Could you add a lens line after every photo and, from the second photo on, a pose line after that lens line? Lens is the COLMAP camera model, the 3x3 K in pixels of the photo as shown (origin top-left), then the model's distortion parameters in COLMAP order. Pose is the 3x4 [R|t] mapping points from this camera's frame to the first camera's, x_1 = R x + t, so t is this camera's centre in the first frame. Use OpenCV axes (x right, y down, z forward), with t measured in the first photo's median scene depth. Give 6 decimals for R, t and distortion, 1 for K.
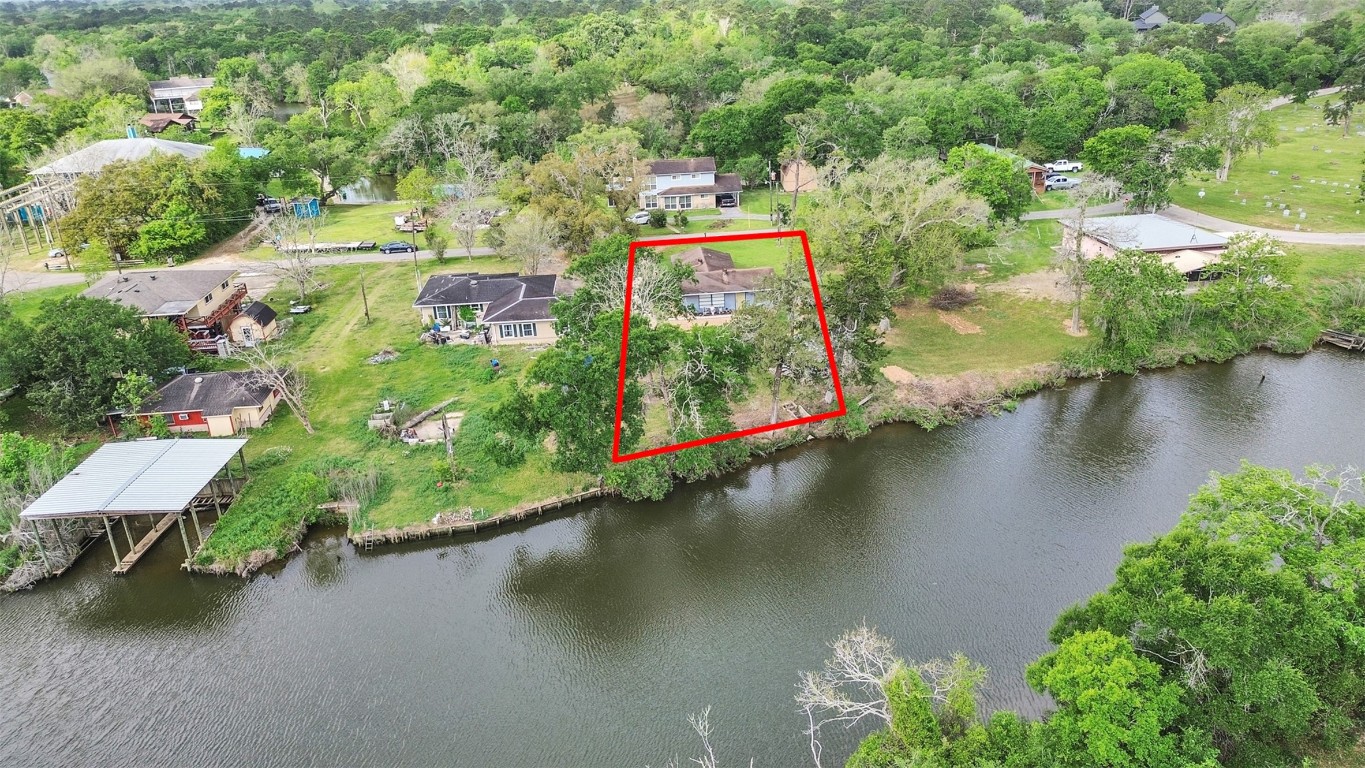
lens RADIAL K [[966.8, 0, 682.5], [0, 966.8, 384.0], [0, 0, 1]] dist [0.081897, -0.081128]
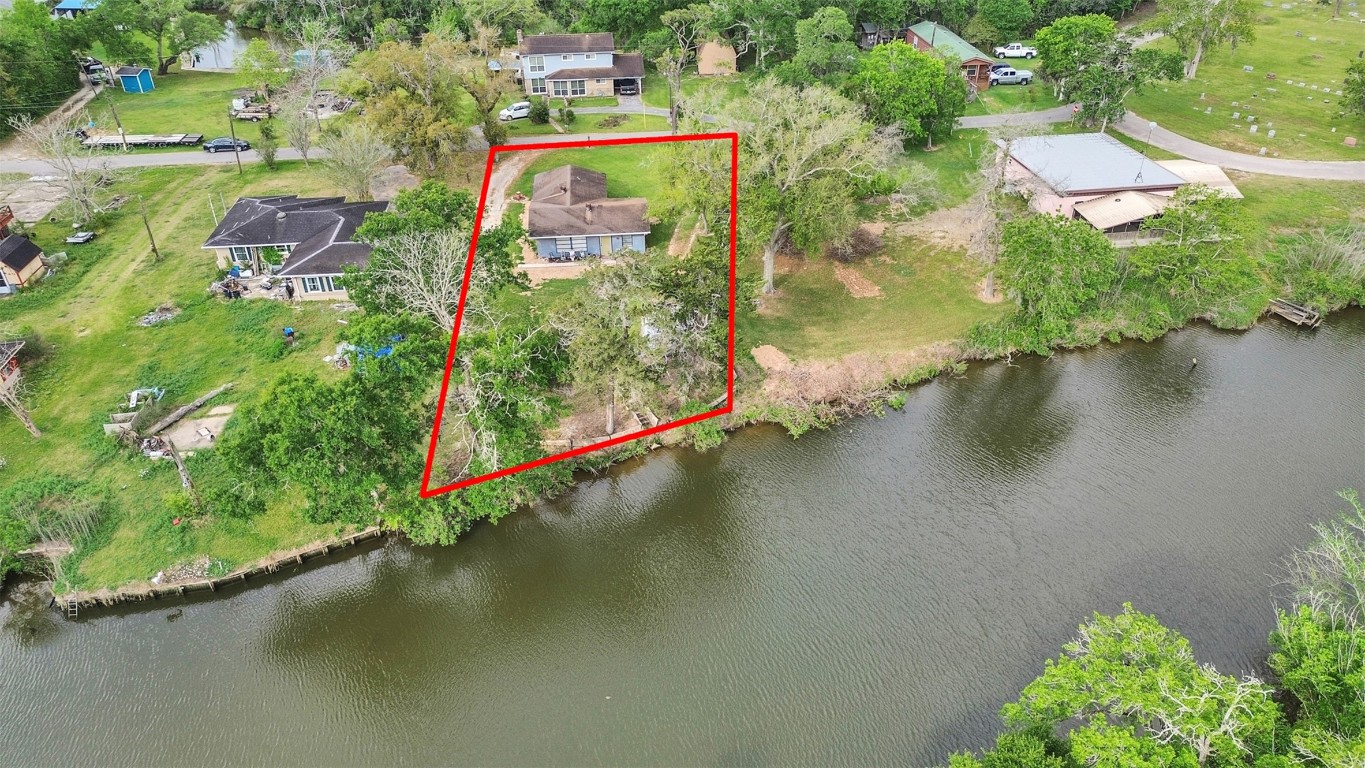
lens RADIAL K [[970.3, 0, 682.5], [0, 970.3, 384.0], [0, 0, 1]] dist [0.066749, -0.068613]
pose [[0.999444, 0.011265, 0.031390, 0.107082], [-0.016396, 0.985591, 0.168347, -0.114921], [-0.029041, -0.168768, 0.985228, 0.152712]]
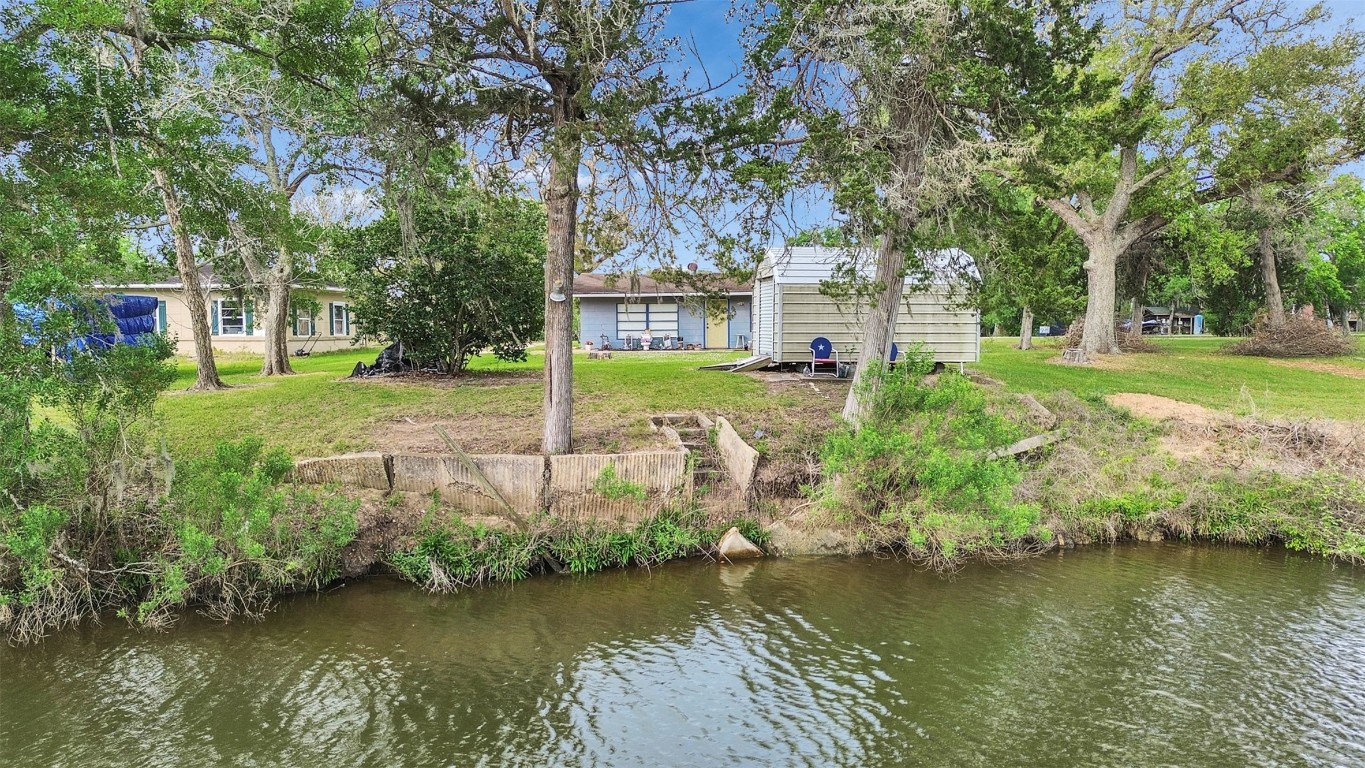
lens RADIAL K [[970.3, 0, 682.5], [0, 970.3, 384.0], [0, 0, 1]] dist [0.066749, -0.068613]
pose [[0.981213, 0.054408, -0.185096, 0.129715], [-0.112809, 0.940108, -0.321669, 0.075144], [0.156509, 0.336507, 0.928584, 0.659428]]
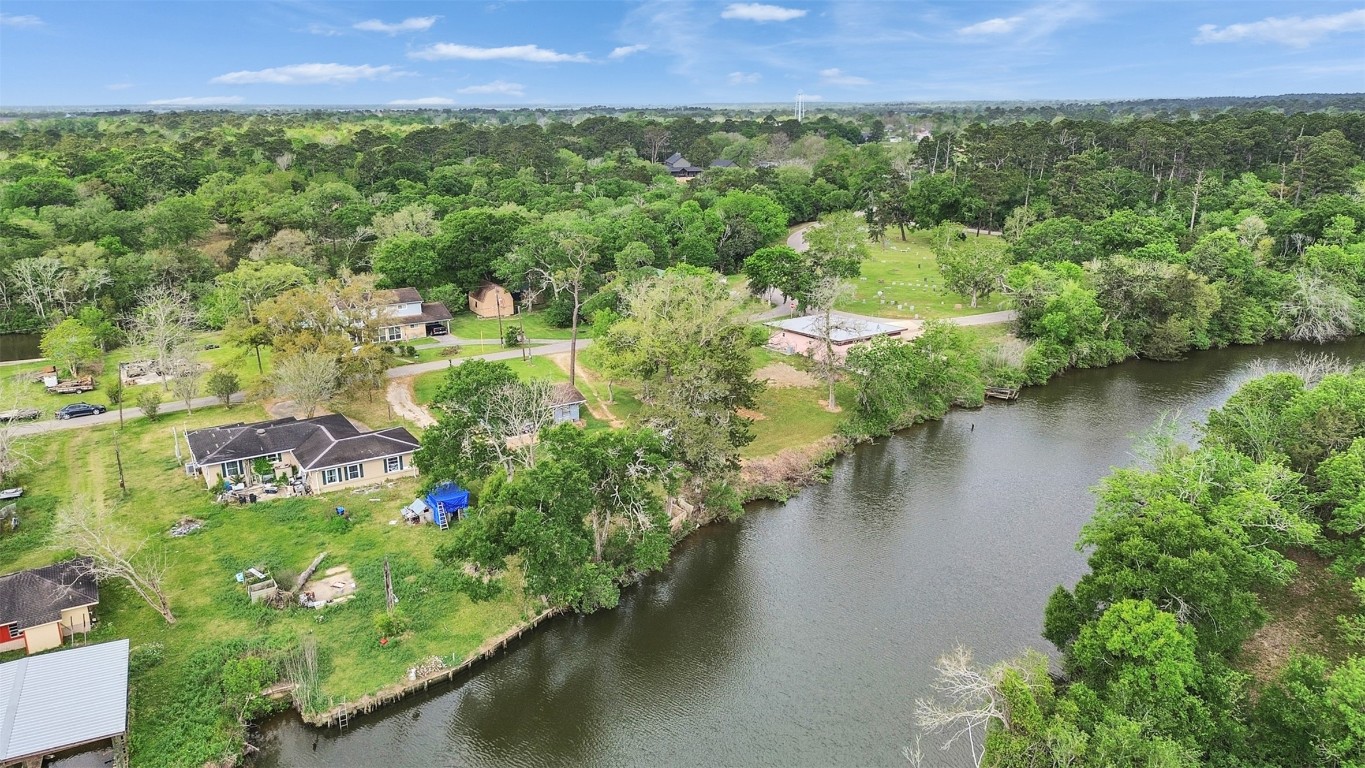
lens RADIAL K [[970.3, 0, 682.5], [0, 970.3, 384.0], [0, 0, 1]] dist [0.066749, -0.068613]
pose [[0.880661, -0.098583, 0.463376, -0.302377], [0.159226, 0.982802, -0.093523, -0.001457], [-0.446187, 0.156144, 0.881213, 0.029008]]
